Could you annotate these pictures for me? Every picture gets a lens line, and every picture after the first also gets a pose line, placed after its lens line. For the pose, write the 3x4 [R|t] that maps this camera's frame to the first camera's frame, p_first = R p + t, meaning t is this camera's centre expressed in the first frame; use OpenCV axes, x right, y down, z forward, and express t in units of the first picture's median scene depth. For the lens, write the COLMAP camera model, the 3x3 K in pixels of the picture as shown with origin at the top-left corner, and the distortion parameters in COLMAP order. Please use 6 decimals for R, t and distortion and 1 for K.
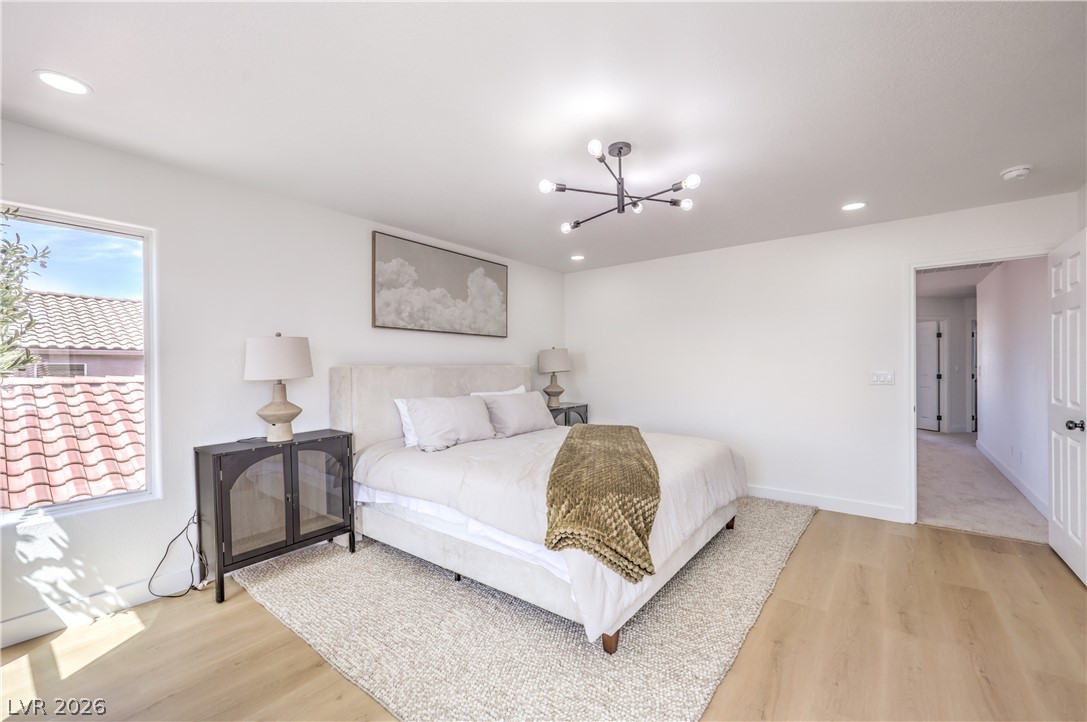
lens RADIAL K [[454.2, 0, 554.9], [0, 454.2, 351.9], [0, 0, 1]] dist [-0.000552, -0.000197]
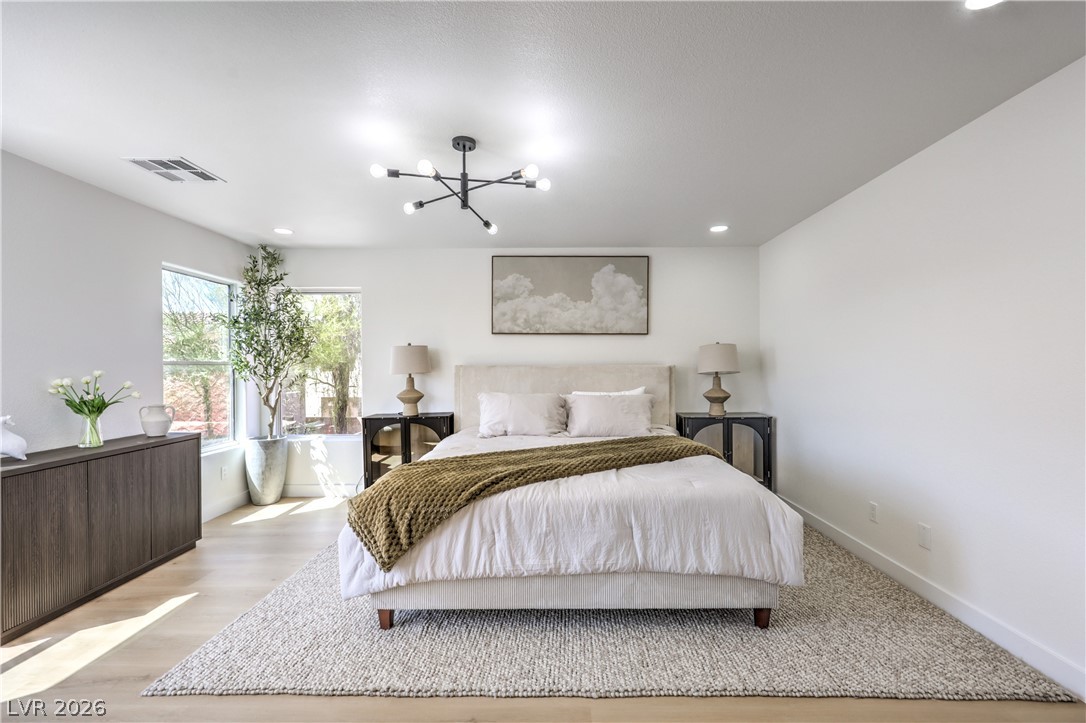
lens RADIAL K [[453.1, 0, 543.0], [0, 453.1, 361.5], [0, 0, 1]] dist [0.003474, 0.000346]
pose [[0.595759, -0.000310, -0.803163, 0.618935], [0.026982, 0.999443, 0.019629, 0.000073], [0.802710, -0.033365, 0.595436, 0.338528]]
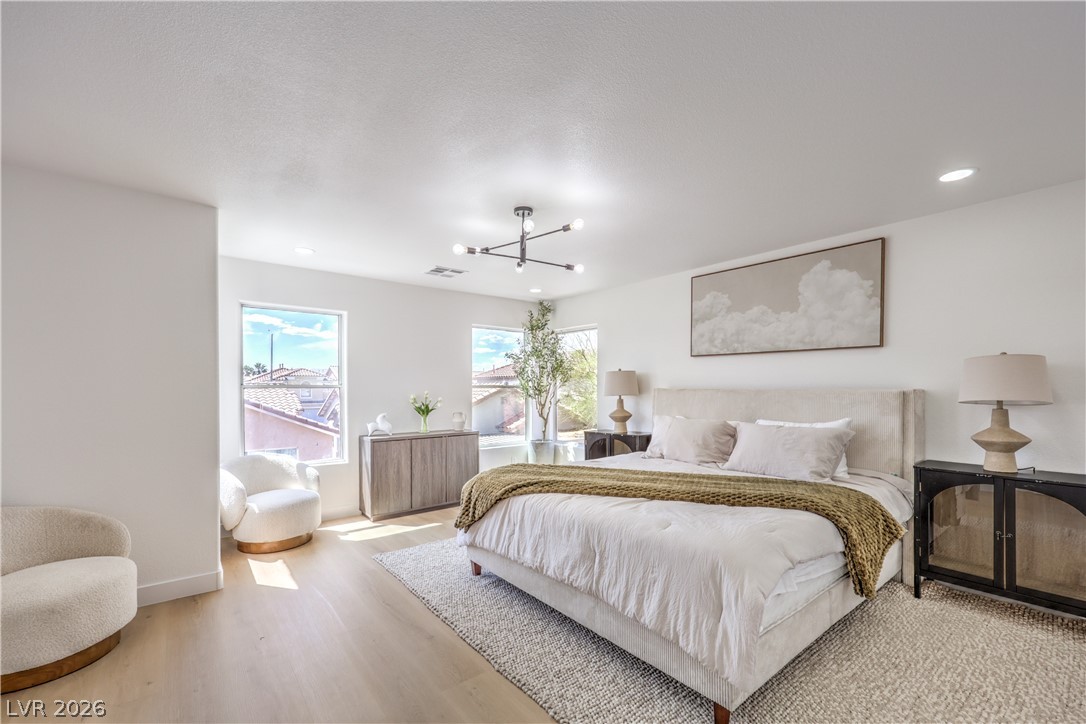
lens RADIAL K [[448.7, 0, 549.7], [0, 448.7, 381.7], [0, 0, 1]] dist [0.000096, -0.000130]
pose [[-0.231471, -0.002119, -0.972839, 0.789125], [0.039560, 0.999150, -0.011589, 0.010596], [0.972037, -0.041168, -0.231191, 0.824682]]
